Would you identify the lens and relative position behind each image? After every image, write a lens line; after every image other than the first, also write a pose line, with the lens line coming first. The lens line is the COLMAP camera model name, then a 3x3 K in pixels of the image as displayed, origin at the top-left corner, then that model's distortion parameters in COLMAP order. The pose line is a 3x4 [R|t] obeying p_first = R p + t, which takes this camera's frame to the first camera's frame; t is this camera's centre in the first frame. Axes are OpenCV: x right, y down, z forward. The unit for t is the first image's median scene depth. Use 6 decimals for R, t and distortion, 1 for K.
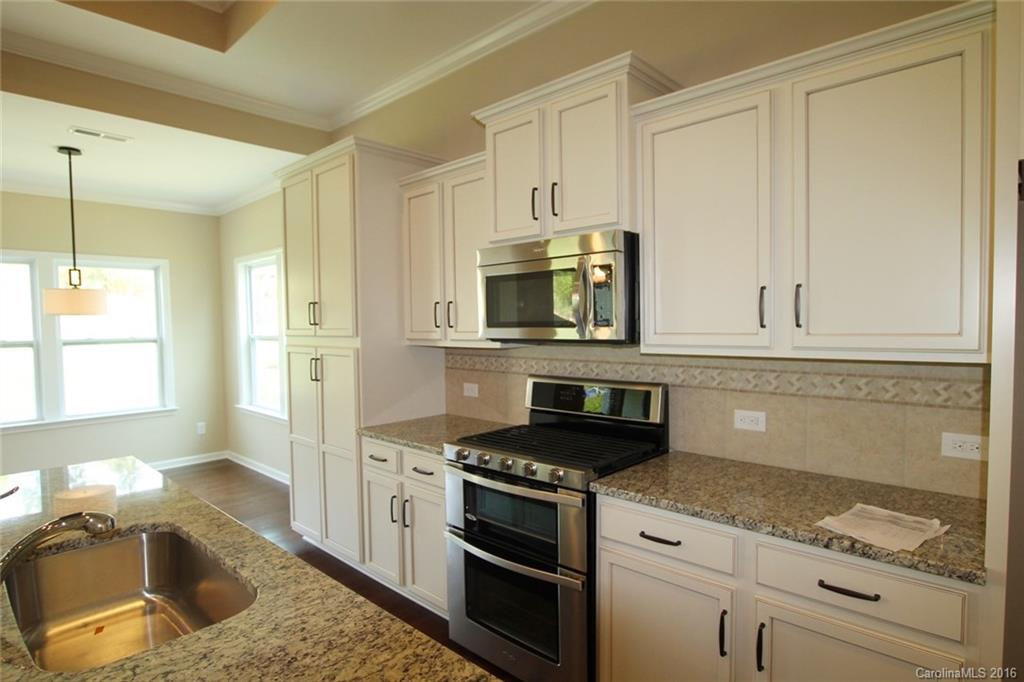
lens RADIAL K [[518.7, 0, 512.0], [0, 518.7, 341.0], [0, 0, 1]] dist [0.002607, 0.000564]
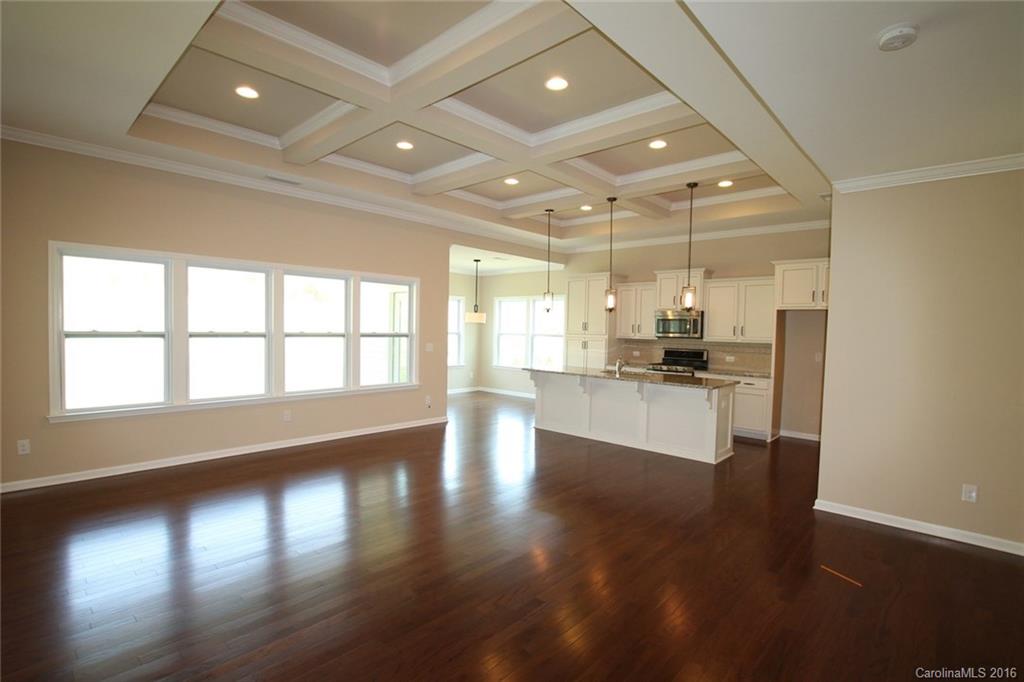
lens RADIAL K [[485.5, 0, 512.0], [0, 485.5, 341.0], [0, 0, 1]] dist [-0.001063, -0.000041]
pose [[0.998928, 0.030512, 0.034806, -1.077786], [-0.030084, 0.999466, -0.012748, 0.092593], [-0.035176, 0.011688, 0.999313, -2.131350]]
